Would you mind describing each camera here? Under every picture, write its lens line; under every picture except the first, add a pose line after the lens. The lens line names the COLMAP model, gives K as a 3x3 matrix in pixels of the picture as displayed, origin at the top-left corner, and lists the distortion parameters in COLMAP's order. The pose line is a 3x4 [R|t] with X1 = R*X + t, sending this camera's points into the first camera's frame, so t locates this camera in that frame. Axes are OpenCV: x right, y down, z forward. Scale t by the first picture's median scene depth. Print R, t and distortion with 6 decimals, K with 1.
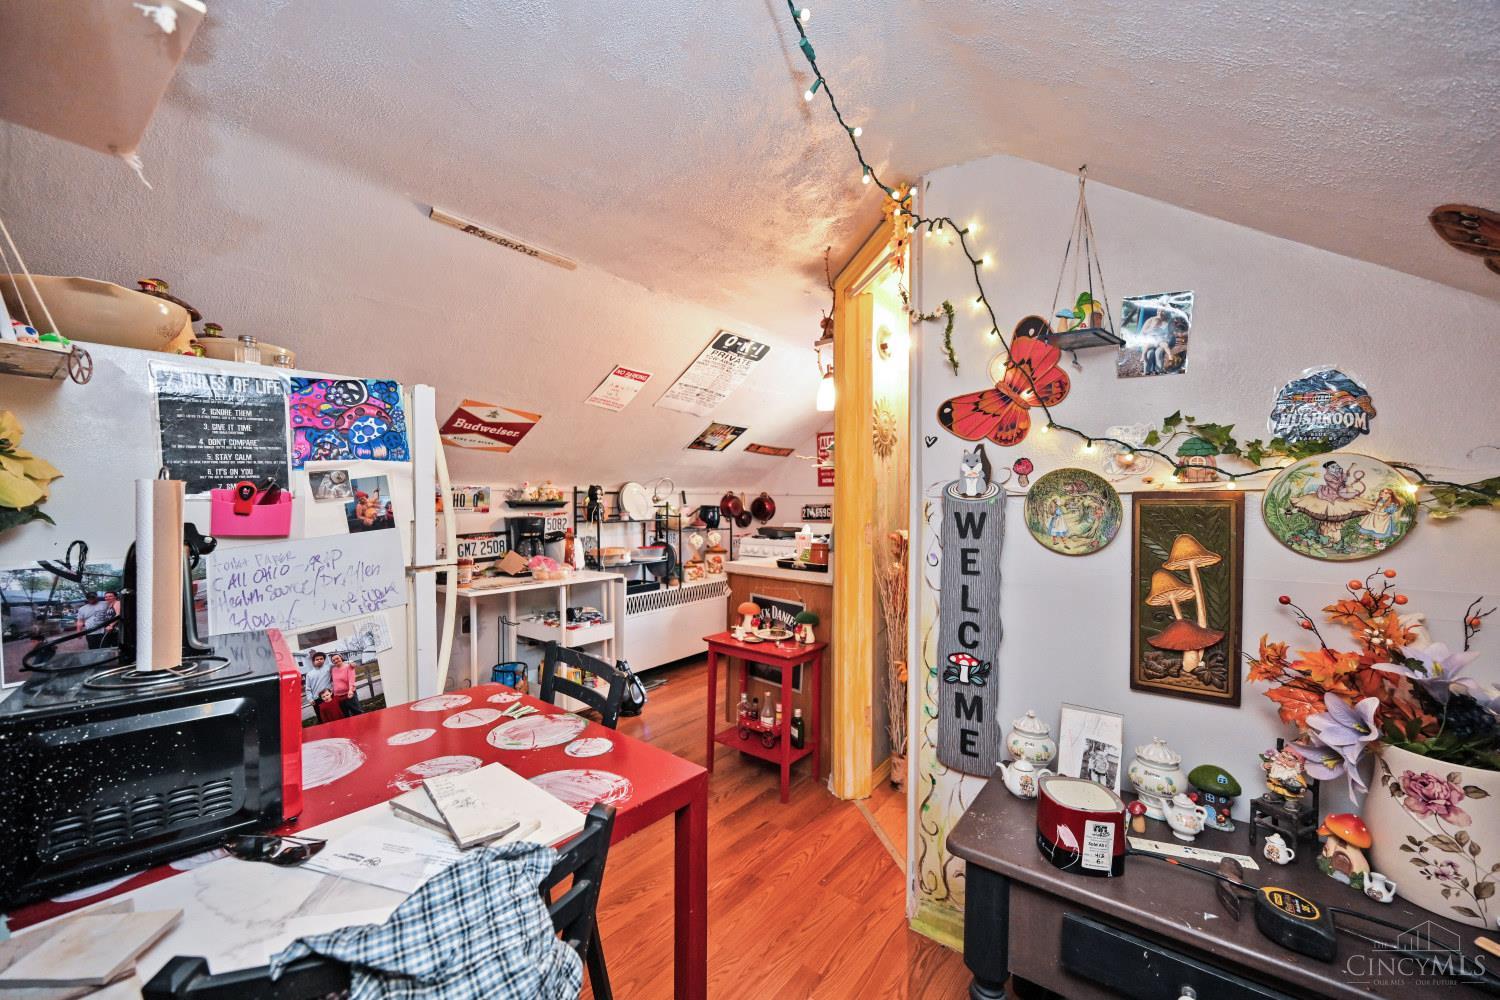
lens RADIAL K [[590.6, 0, 749.4], [0, 590.6, 504.7], [0, 0, 1]] dist [-0.000082, -0.000203]
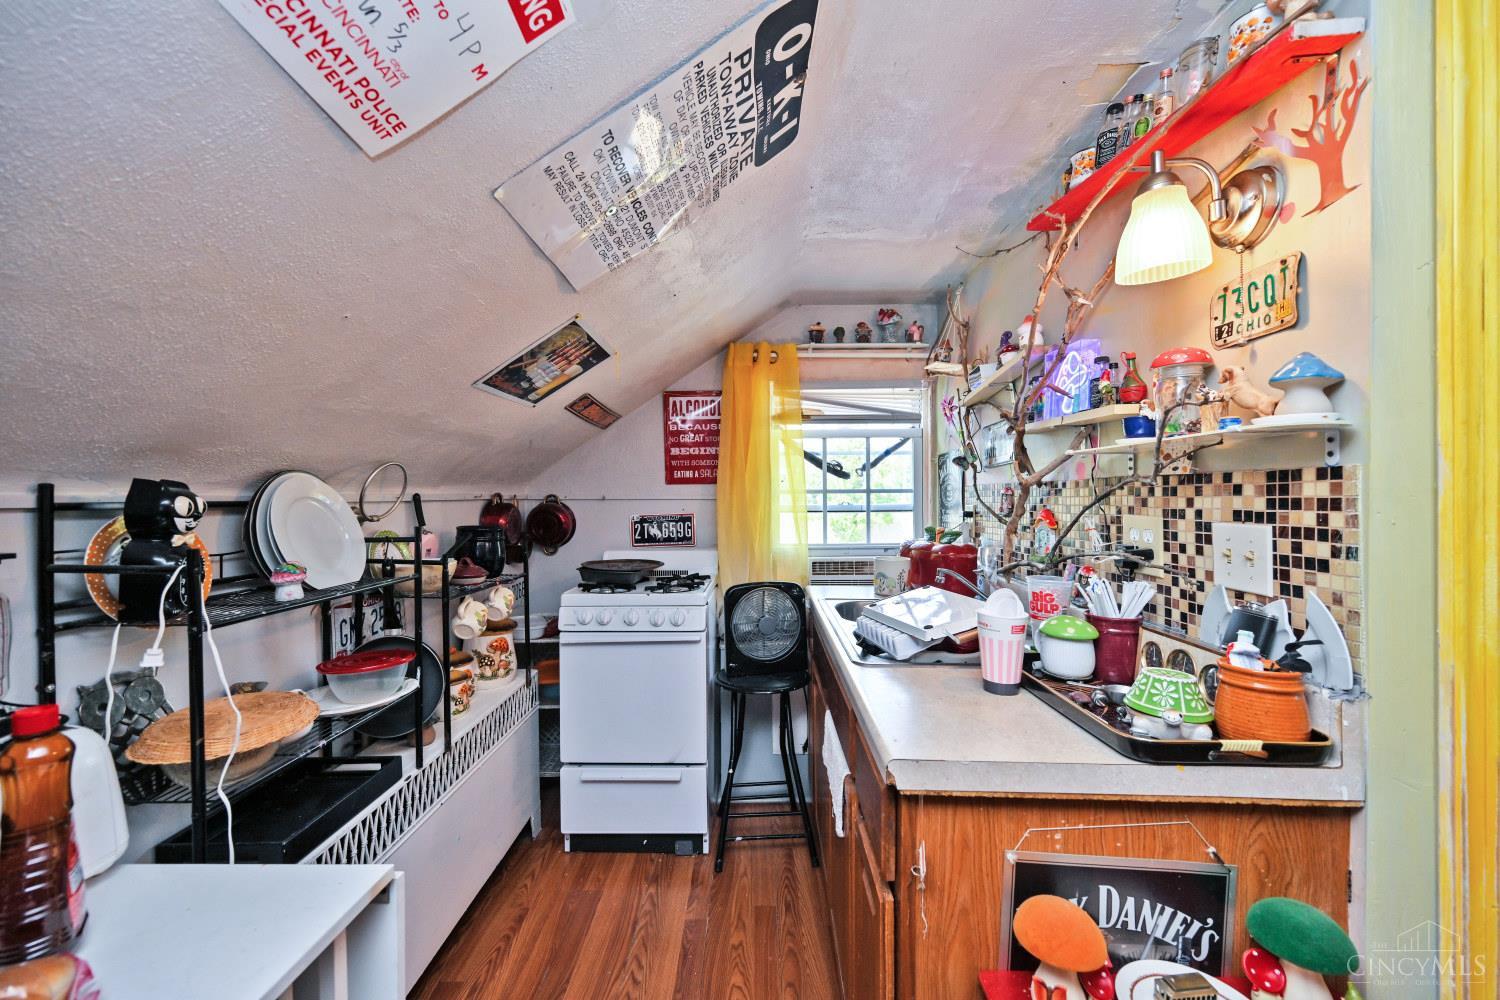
lens RADIAL K [[590.6, 0, 750.8], [0, 590.6, 498.0], [0, 0, 1]] dist [-0.000082, -0.000203]
pose [[0.804062, -0.010373, 0.594455, -0.186488], [0.013561, 0.999908, -0.000895, -0.018868], [-0.594391, 0.008781, 0.804128, 0.575817]]
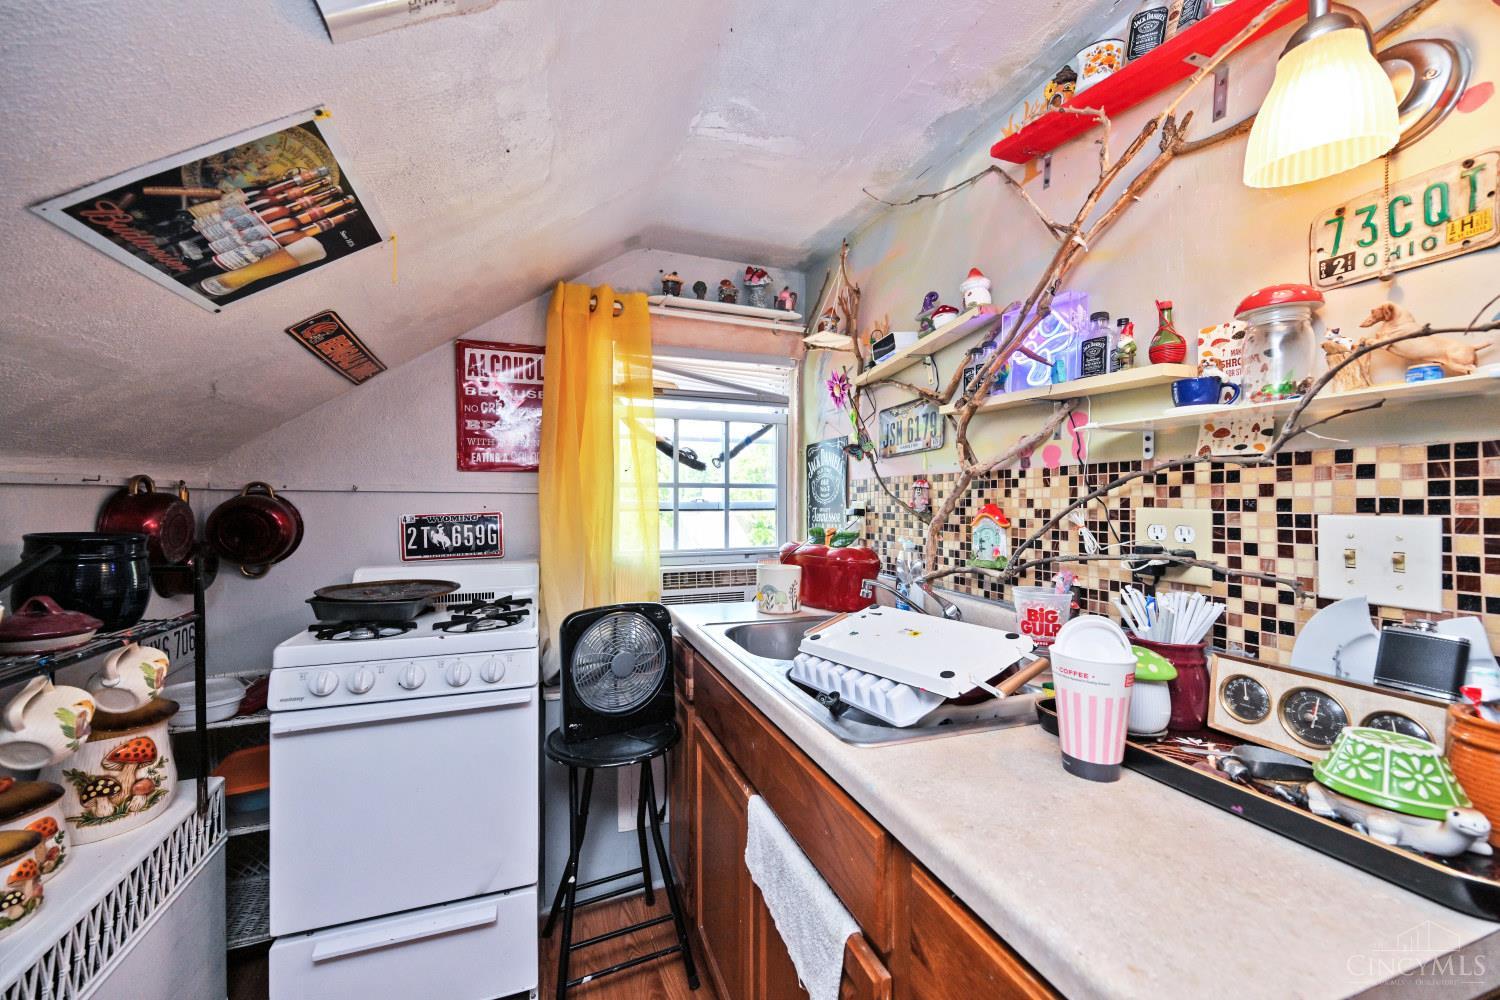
lens RADIAL K [[590.6, 0, 755.1], [0, 590.6, 498.3], [0, 0, 1]] dist [-0.000082, -0.000203]
pose [[0.533542, -0.001596, 0.845772, -0.137930], [0.006106, 0.999979, -0.001964, -0.011840], [-0.845752, 0.006212, 0.533541, 0.720122]]
